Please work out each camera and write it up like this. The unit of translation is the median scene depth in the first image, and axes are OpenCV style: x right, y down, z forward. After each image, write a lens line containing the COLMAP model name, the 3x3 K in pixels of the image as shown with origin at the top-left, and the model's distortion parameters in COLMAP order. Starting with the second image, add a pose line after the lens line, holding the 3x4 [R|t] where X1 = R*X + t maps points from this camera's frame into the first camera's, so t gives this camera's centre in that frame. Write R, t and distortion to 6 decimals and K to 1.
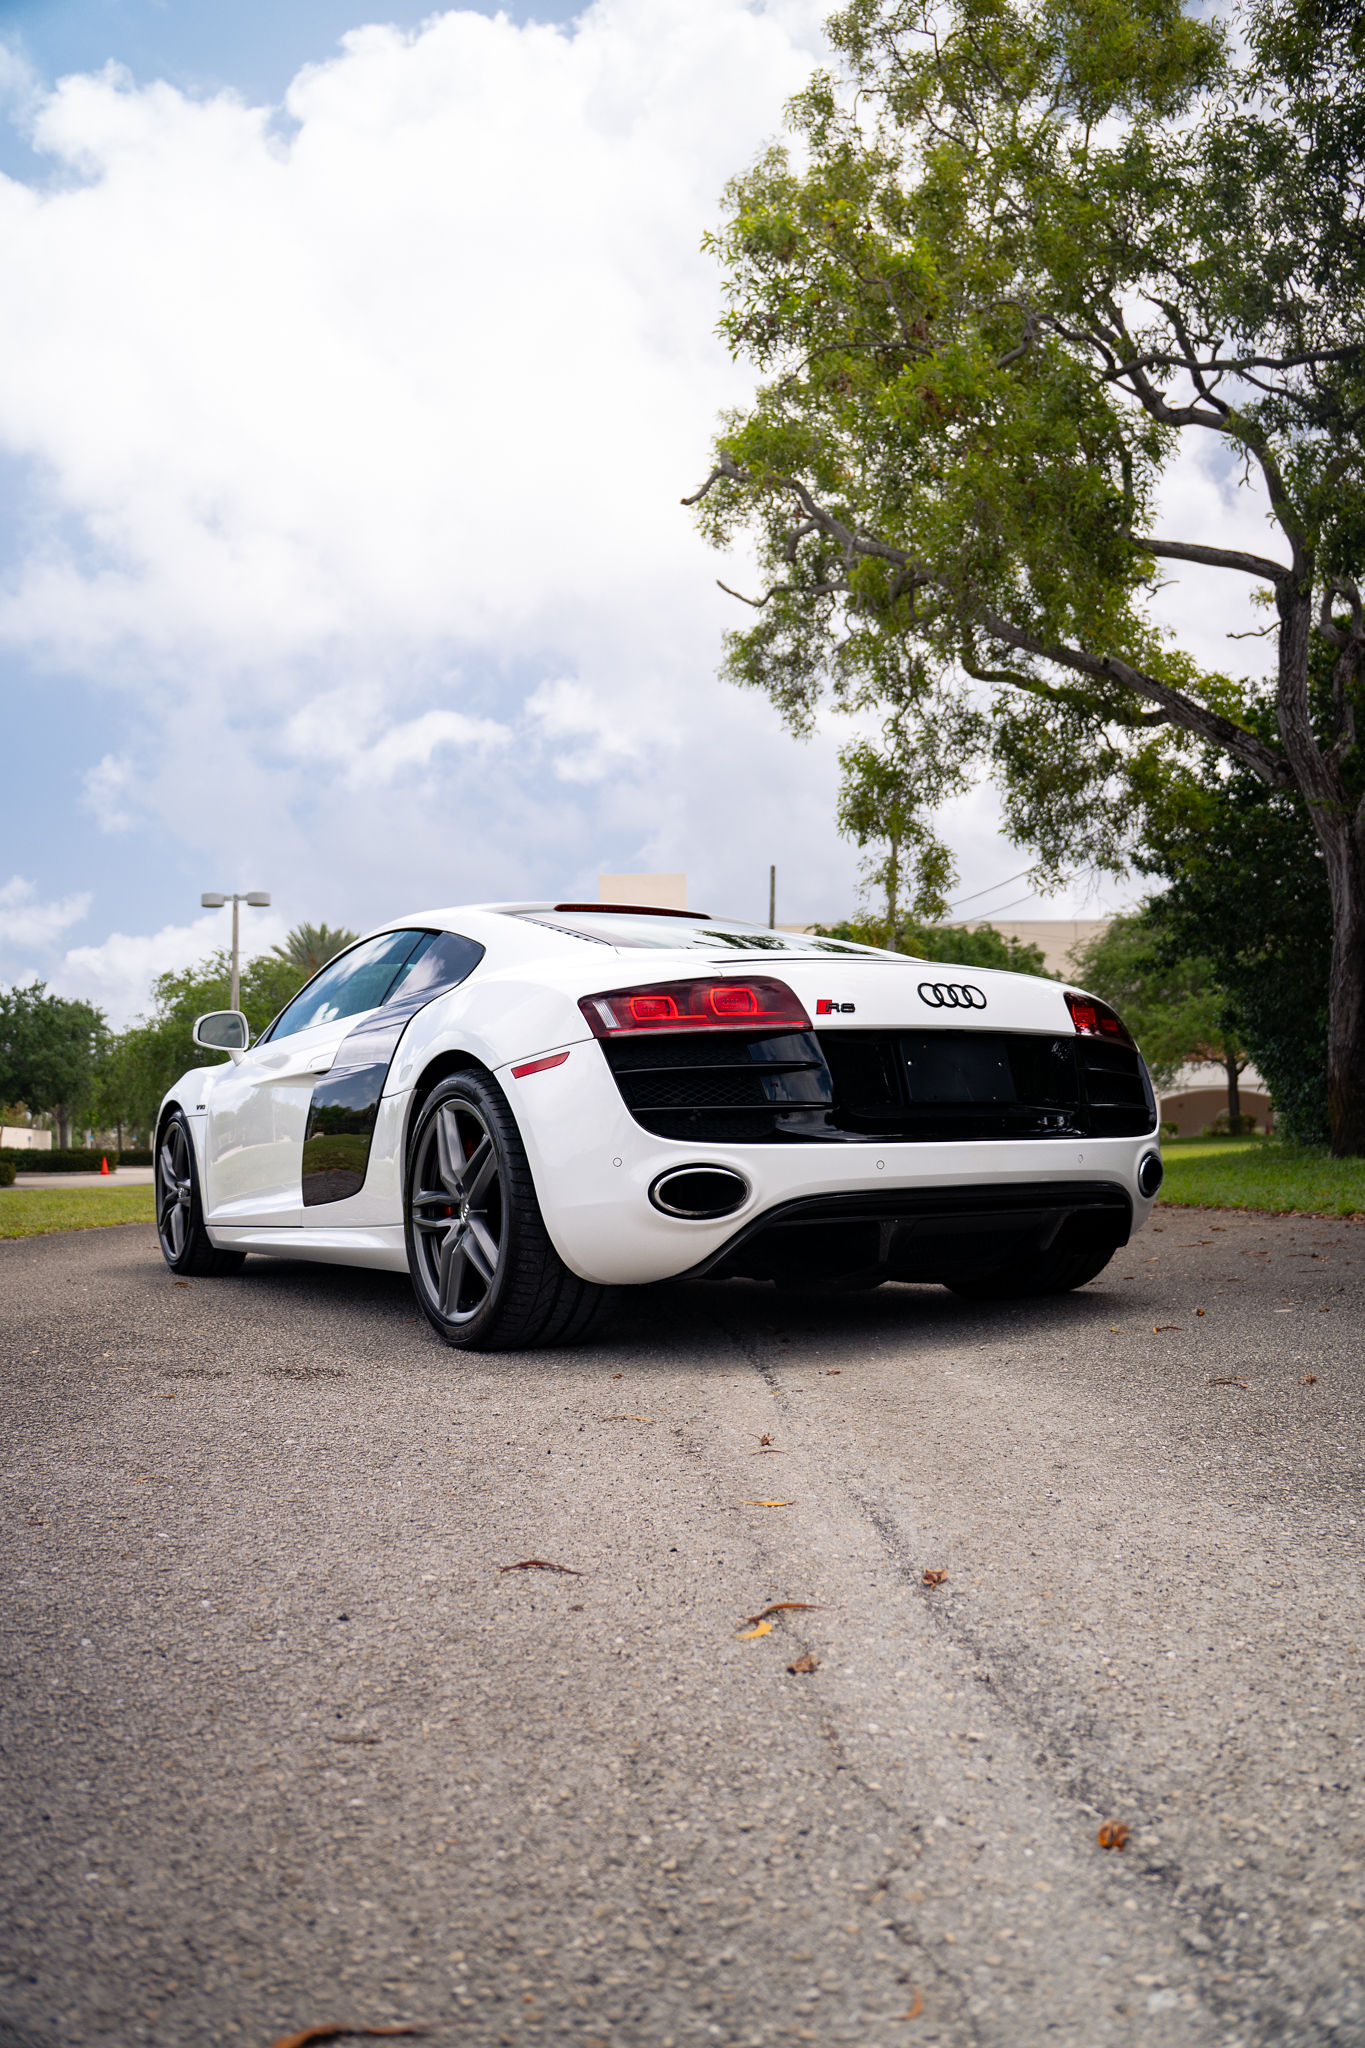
lens RADIAL K [[1625.7, 0, 670.3], [0, 1625.7, 1014.4], [0, 0, 1]] dist [-0.184985, 0.089664]
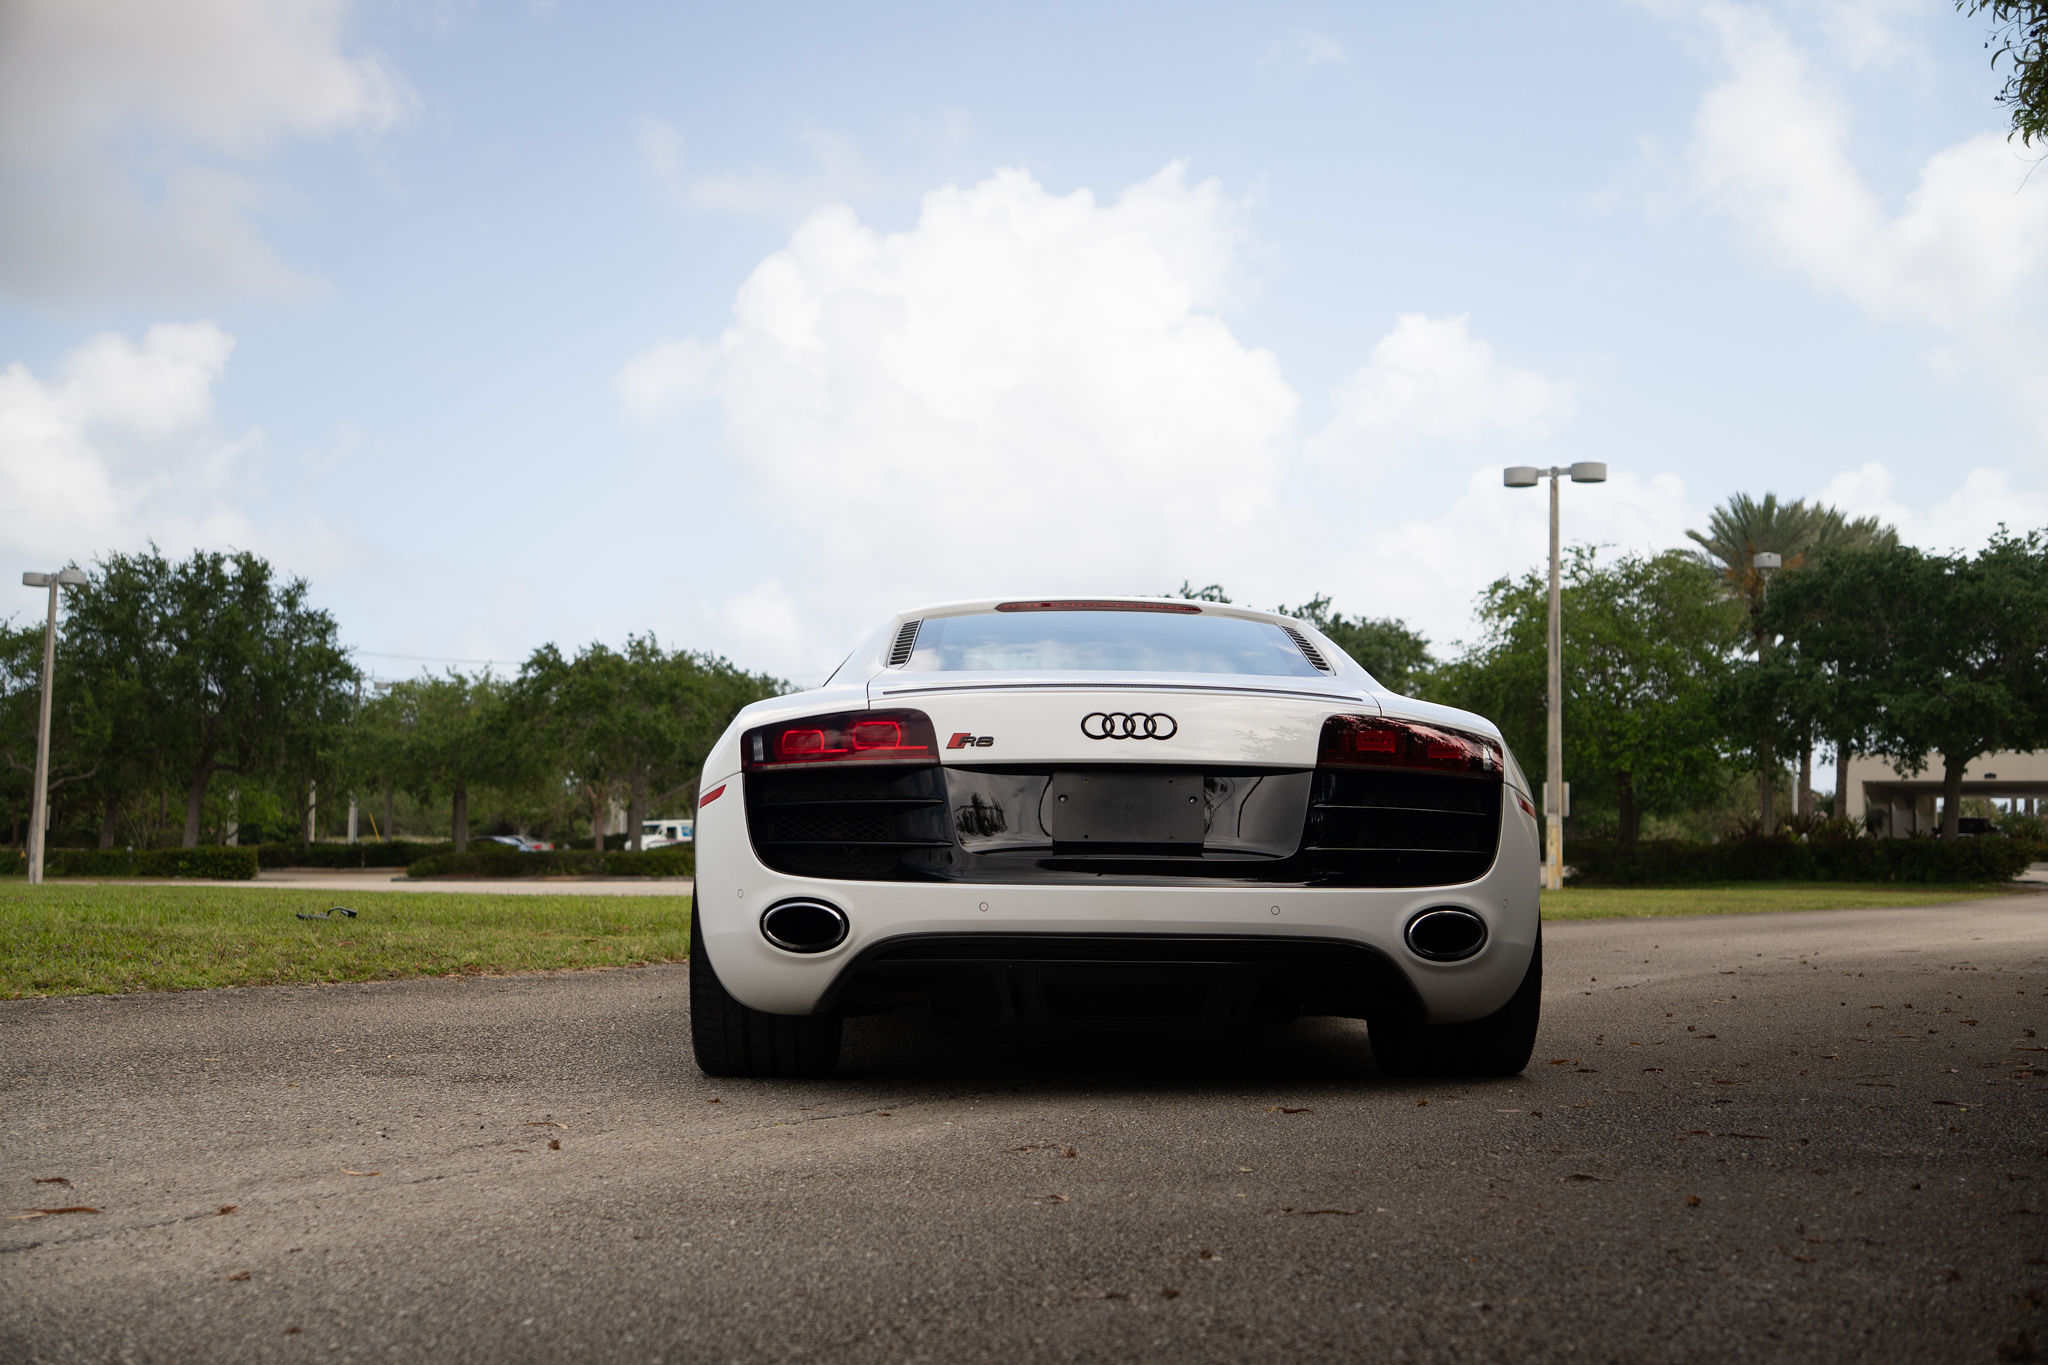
lens RADIAL K [[2462.4, 0, 1024.0], [0, 2462.4, 682.5], [0, 0, 1]] dist [0.111604, 0.016550]
pose [[0.860537, -0.005033, -0.509364, 0.234064], [0.016140, 0.999718, 0.017391, -0.017183], [0.509133, -0.023187, 0.860376, -0.065615]]
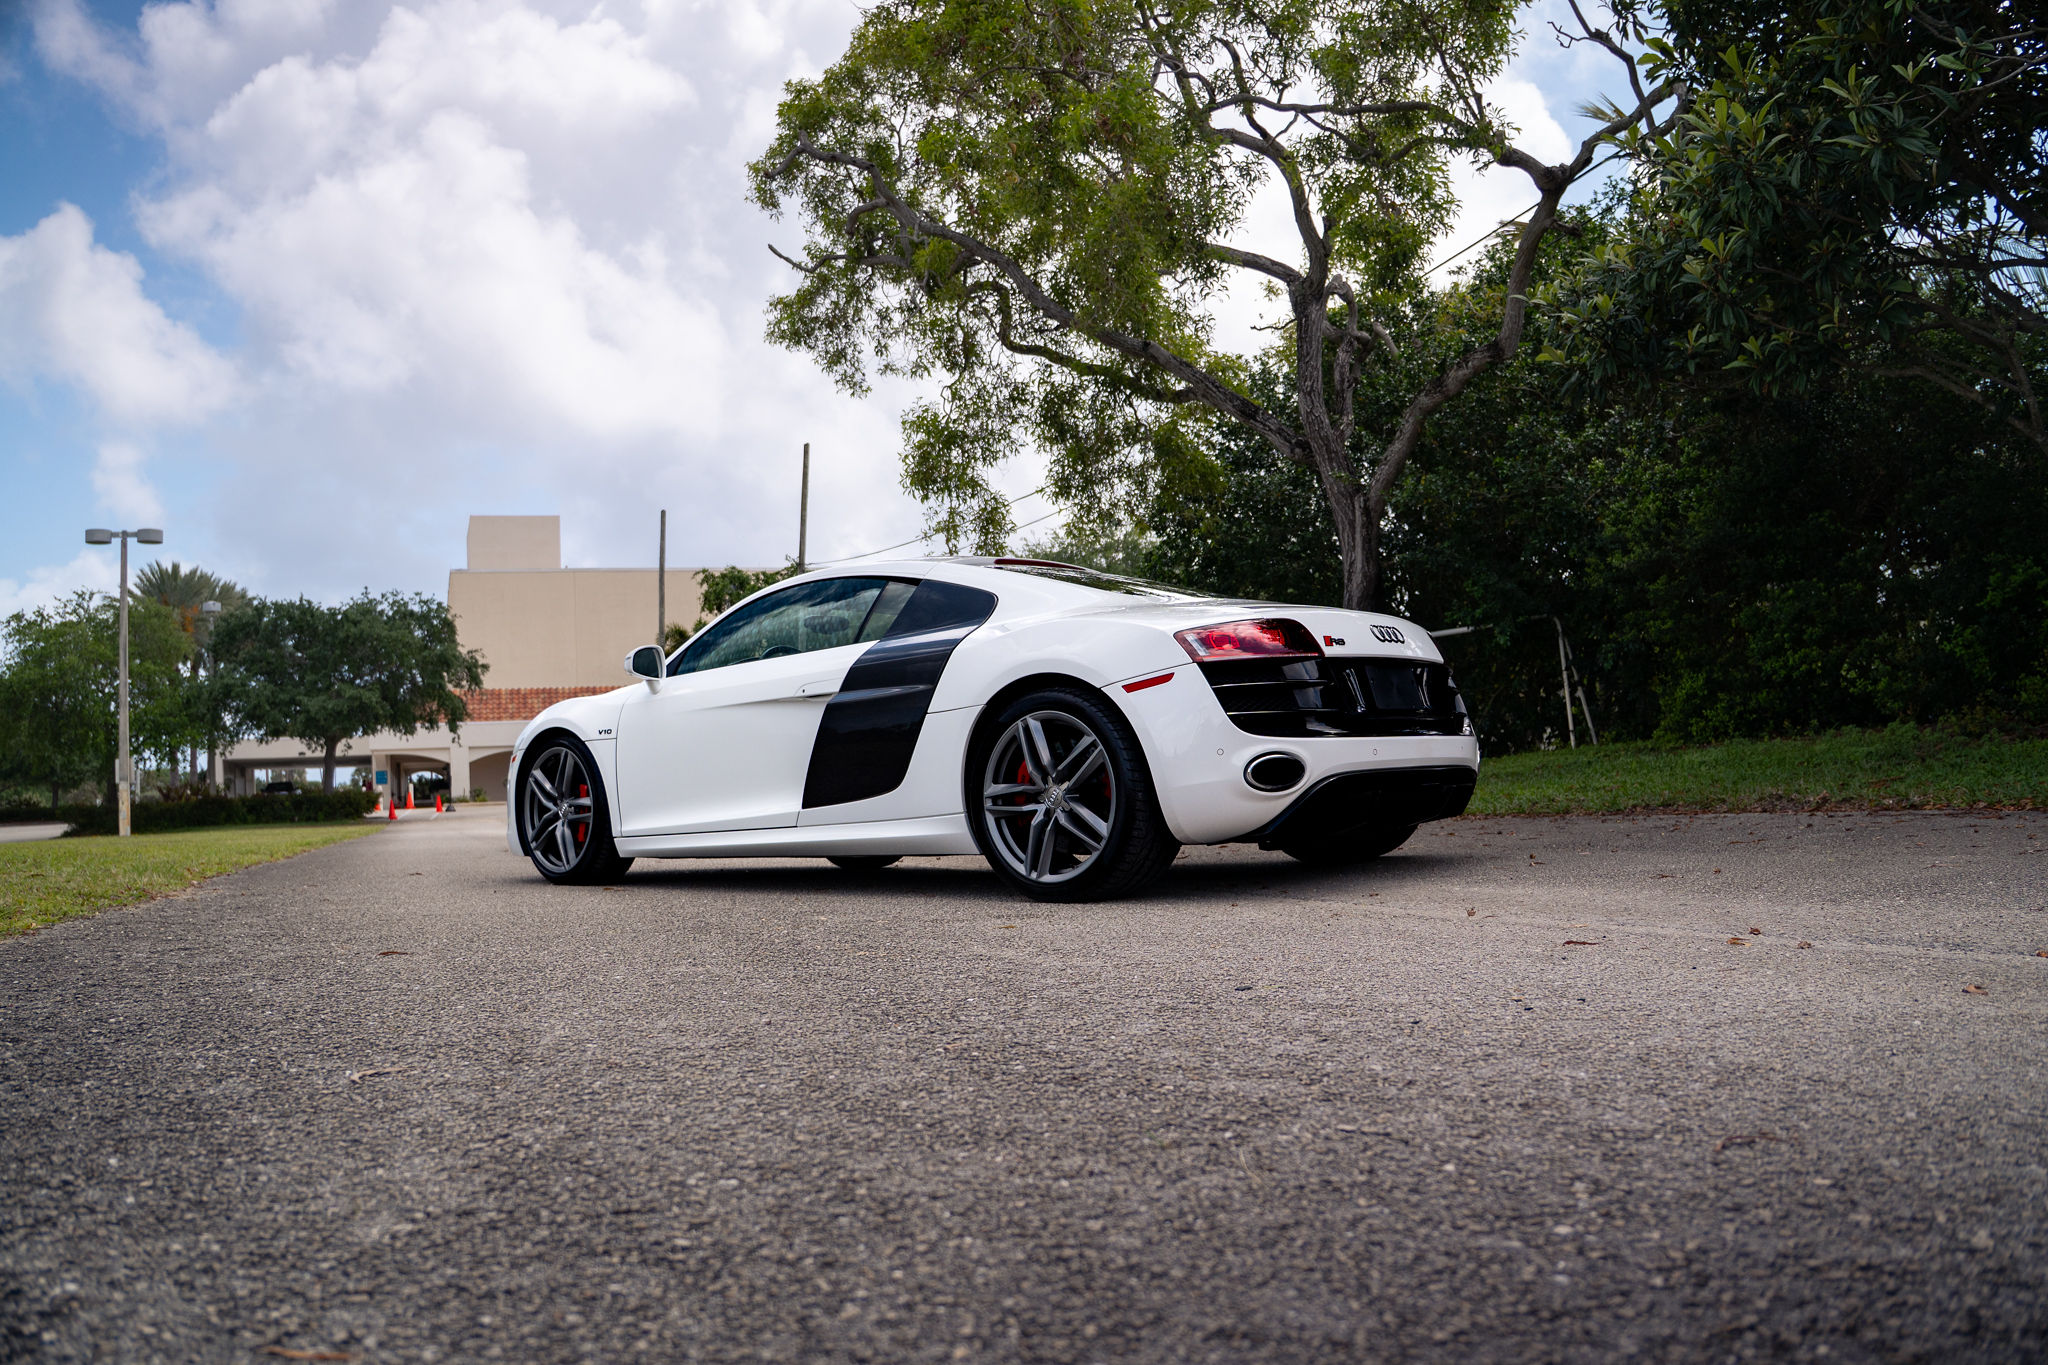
lens RADIAL K [[1625.7, 0, 1024.0], [0, 1625.7, 682.5], [0, 0, 1]] dist [-0.184985, 0.089664]
pose [[0.951564, -0.002935, 0.307436, -0.156077], [-0.001439, 0.999901, 0.014003, 0.003215], [-0.307447, -0.013767, 0.951466, -0.066455]]
